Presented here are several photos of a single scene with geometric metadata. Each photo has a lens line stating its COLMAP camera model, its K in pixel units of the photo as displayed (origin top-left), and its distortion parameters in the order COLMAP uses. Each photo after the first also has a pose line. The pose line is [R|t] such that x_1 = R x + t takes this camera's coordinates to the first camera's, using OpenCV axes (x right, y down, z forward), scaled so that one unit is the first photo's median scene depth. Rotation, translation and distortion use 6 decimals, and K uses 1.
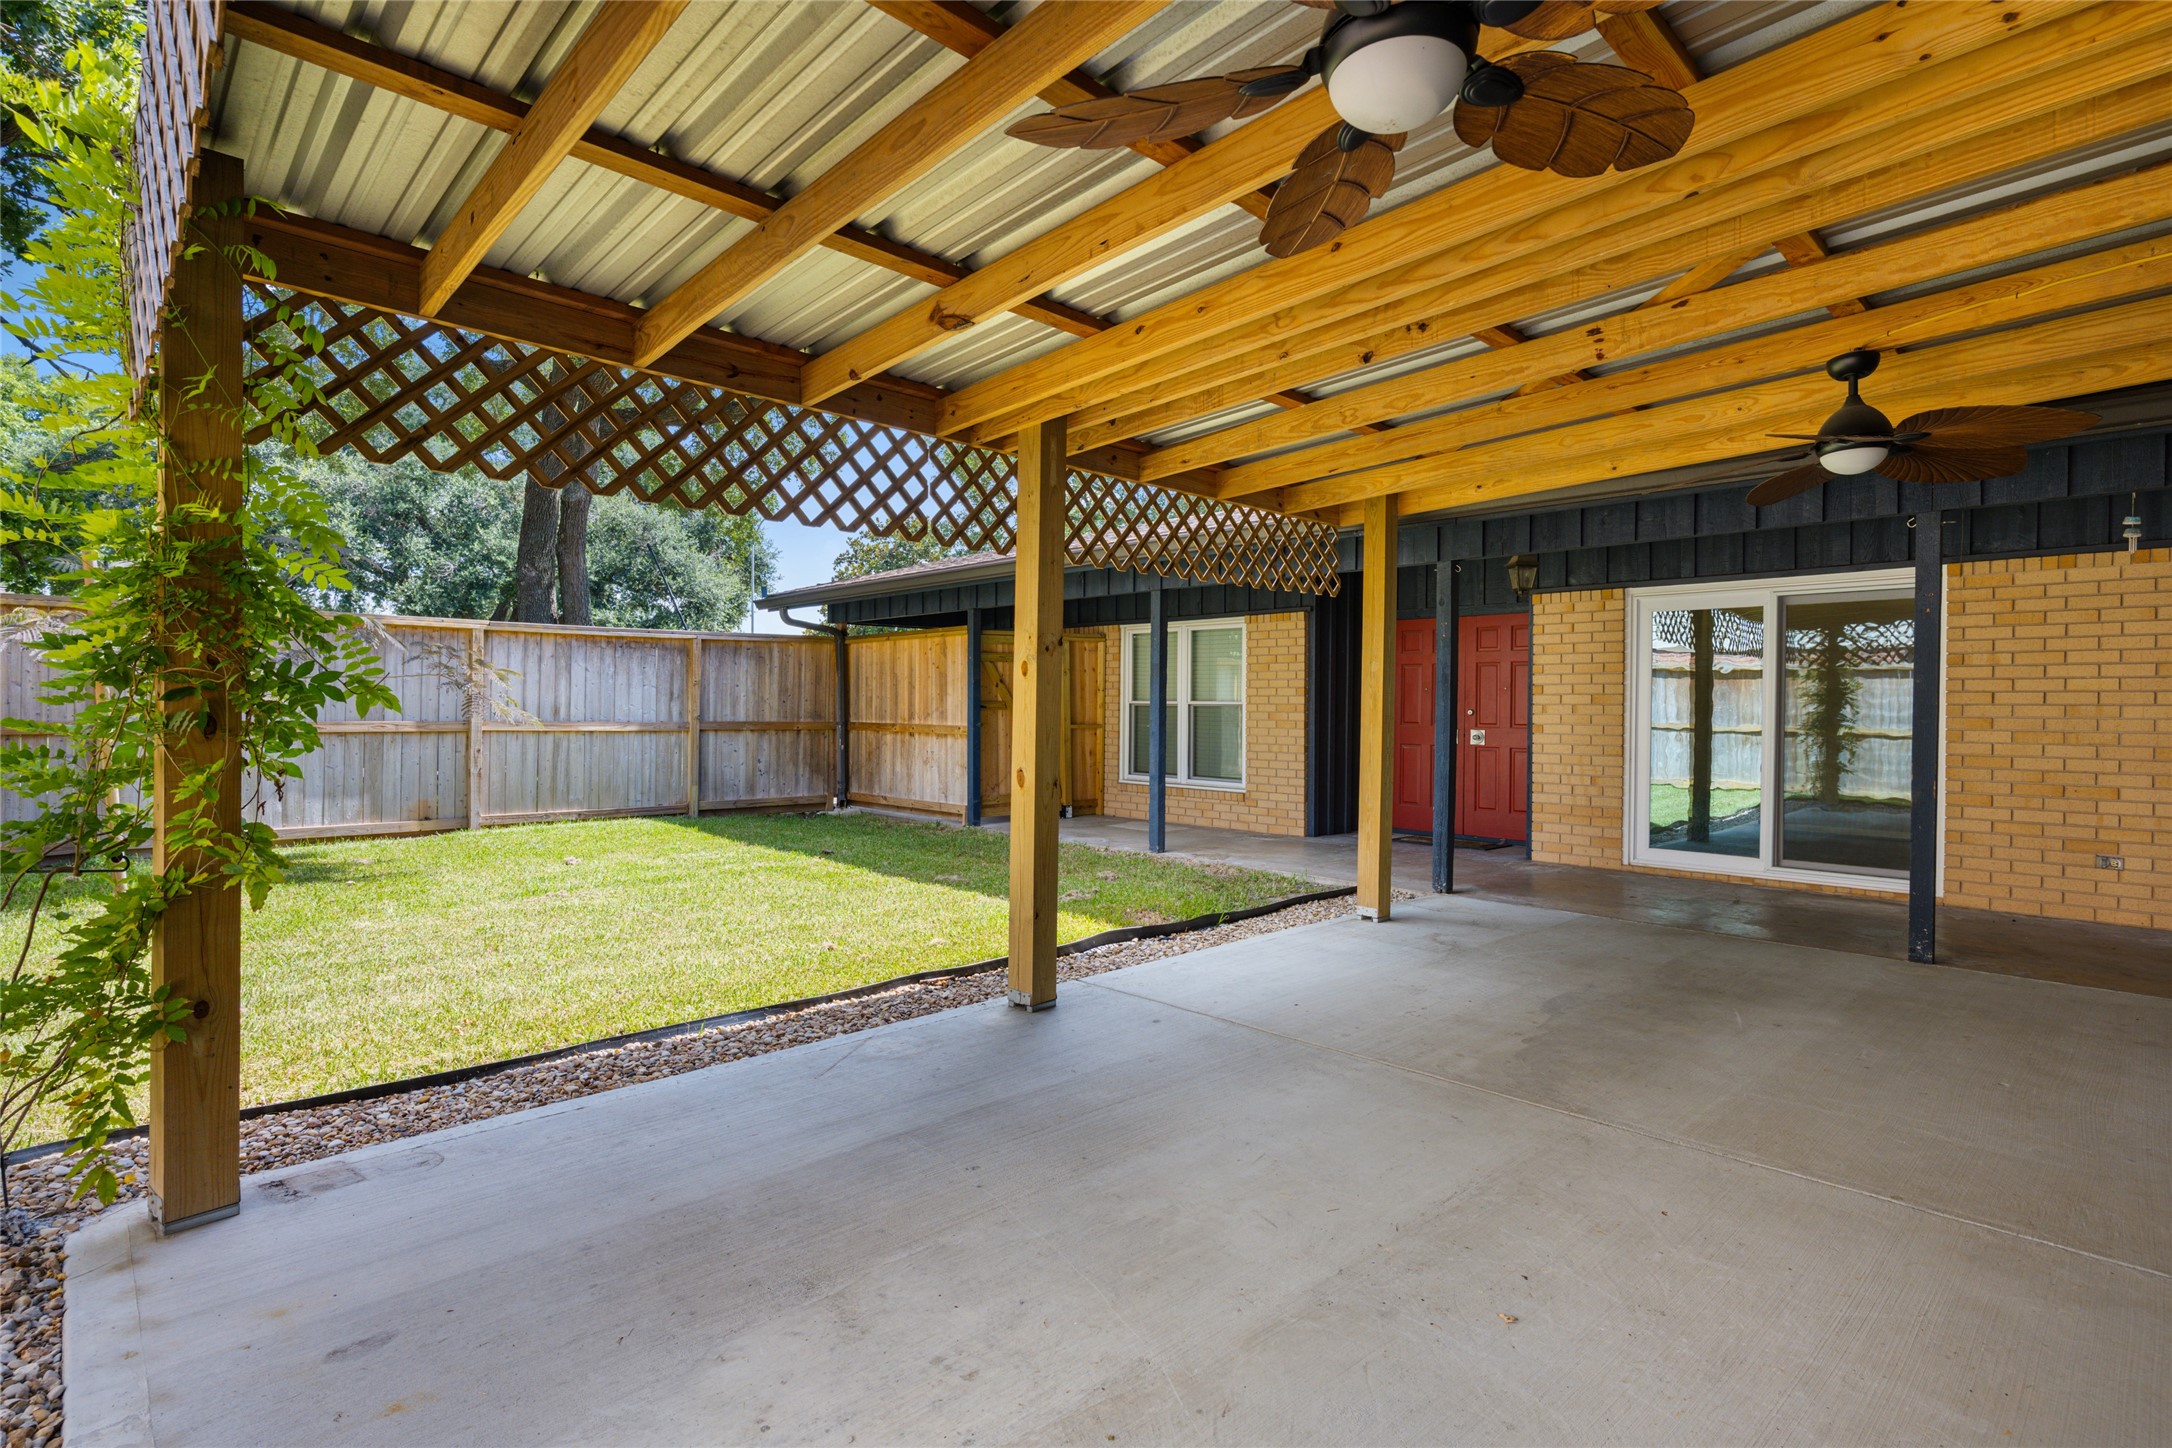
lens RADIAL K [[1047.9, 0, 1070.6], [0, 1047.9, 717.5], [0, 0, 1]] dist [0.001007, -0.000876]
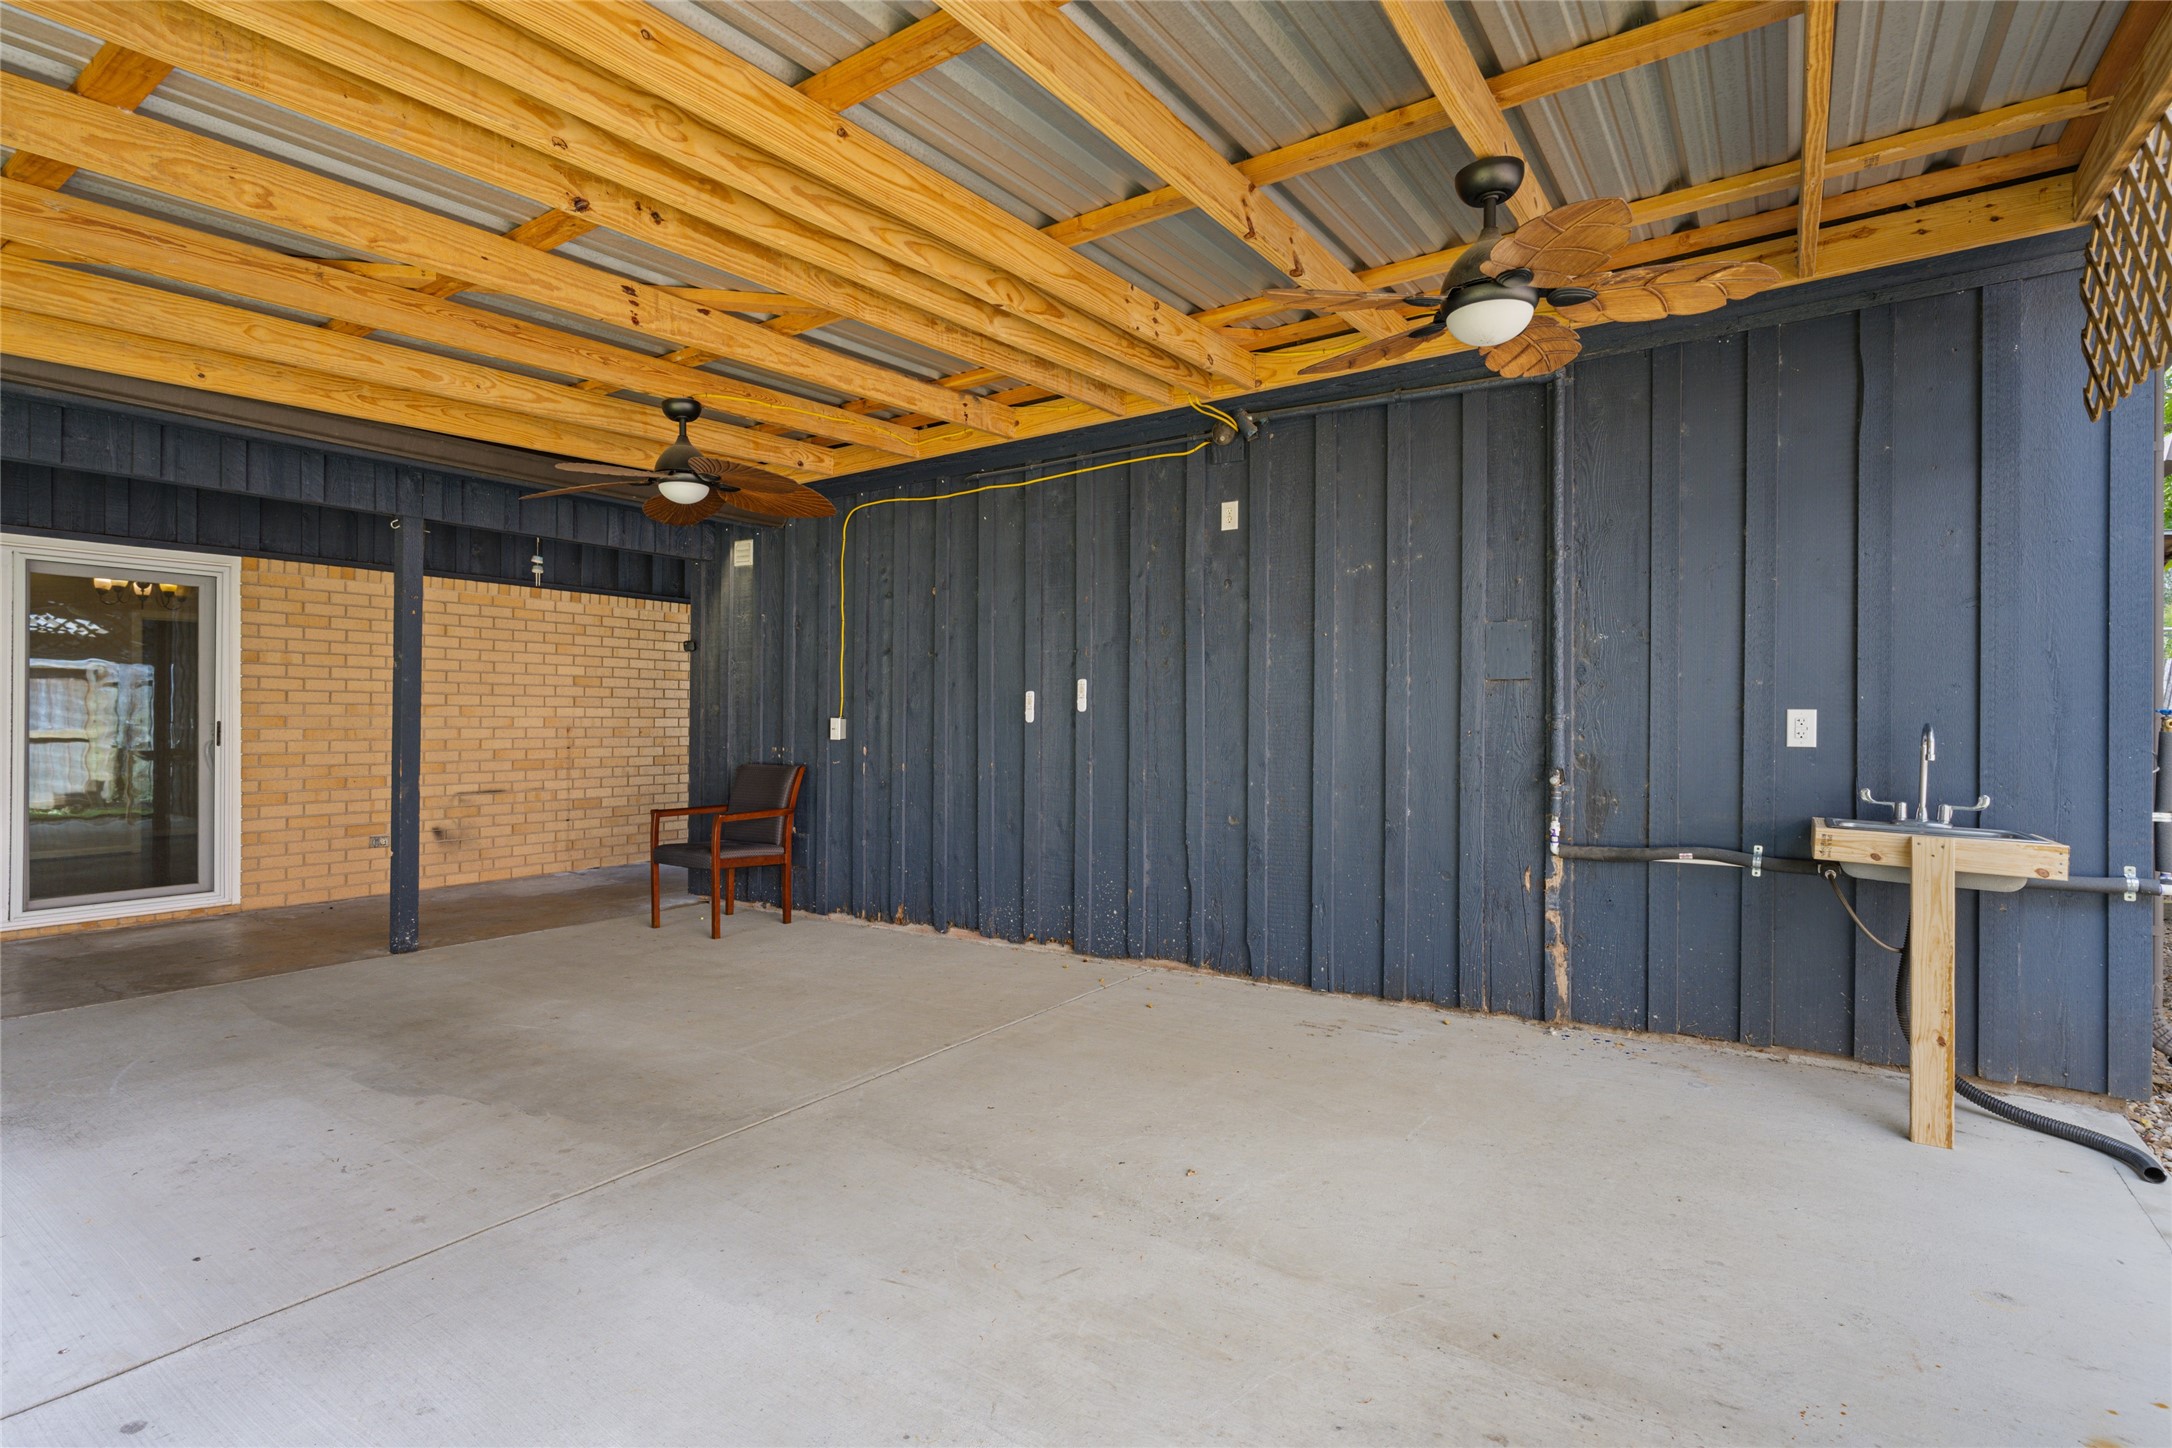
lens RADIAL K [[1047.9, 0, 1070.5], [0, 1047.9, 722.7], [0, 0, 1]] dist [0.001007, -0.000876]
pose [[-0.210529, -0.007108, 0.977562, -0.289356], [0.002579, 0.999966, 0.007826, 0.000830], [-0.977584, 0.004169, -0.210503, 0.500003]]
